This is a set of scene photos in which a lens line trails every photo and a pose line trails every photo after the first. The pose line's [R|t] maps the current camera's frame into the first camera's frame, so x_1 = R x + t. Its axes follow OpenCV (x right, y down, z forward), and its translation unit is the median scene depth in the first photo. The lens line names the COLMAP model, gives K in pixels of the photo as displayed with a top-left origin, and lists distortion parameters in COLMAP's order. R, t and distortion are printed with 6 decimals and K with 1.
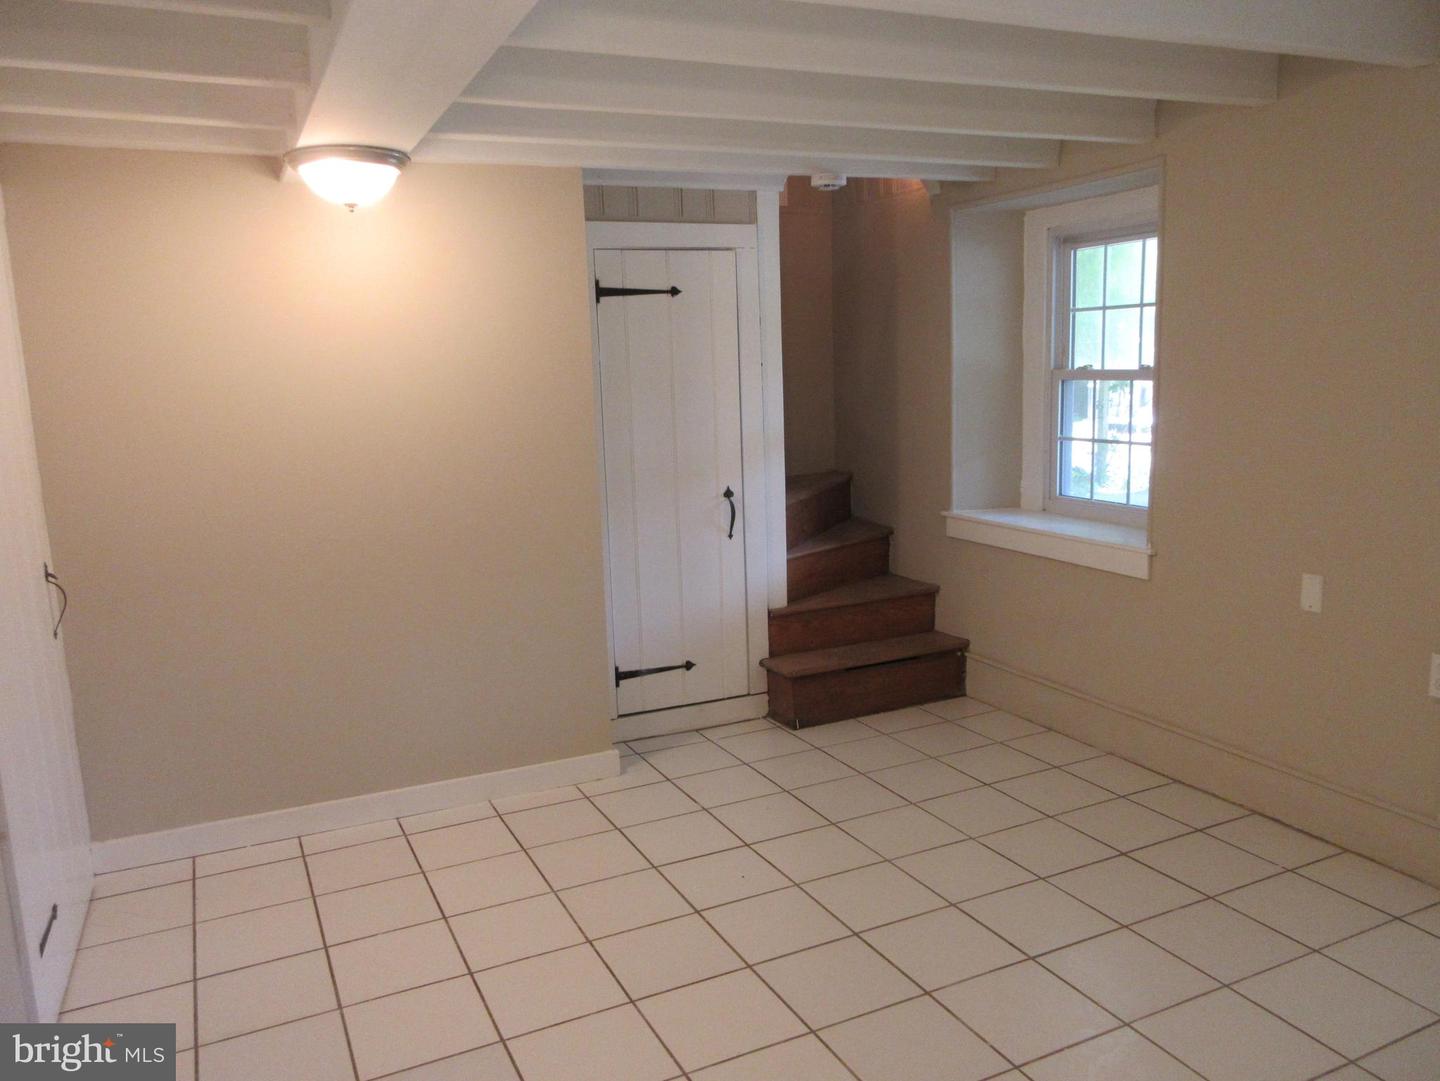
lens RADIAL K [[1103.7, 0, 728.4], [0, 1103.7, 539.1], [0, 0, 1]] dist [-0.005981, 0.013737]
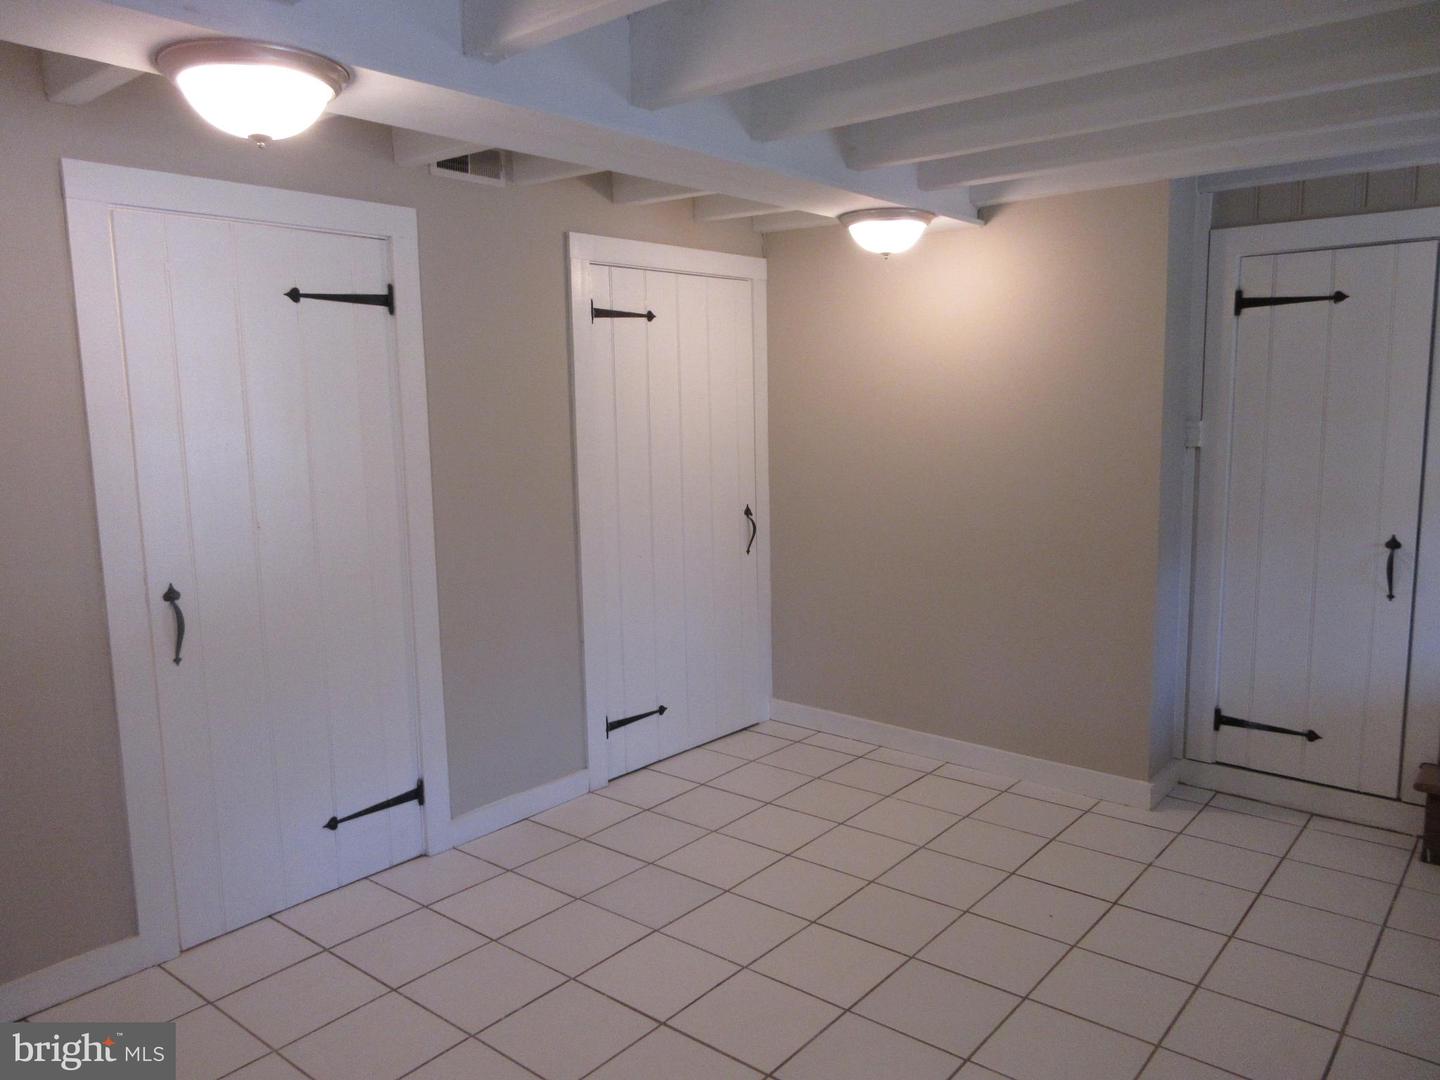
lens RADIAL K [[1103.7, 0, 735.0], [0, 1103.7, 538.2], [0, 0, 1]] dist [-0.005981, 0.013737]
pose [[0.417377, 0.148636, -0.896495, 0.559289], [-0.146109, 0.984674, 0.095233, -0.055637], [0.896910, 0.091238, 0.432698, 0.237277]]
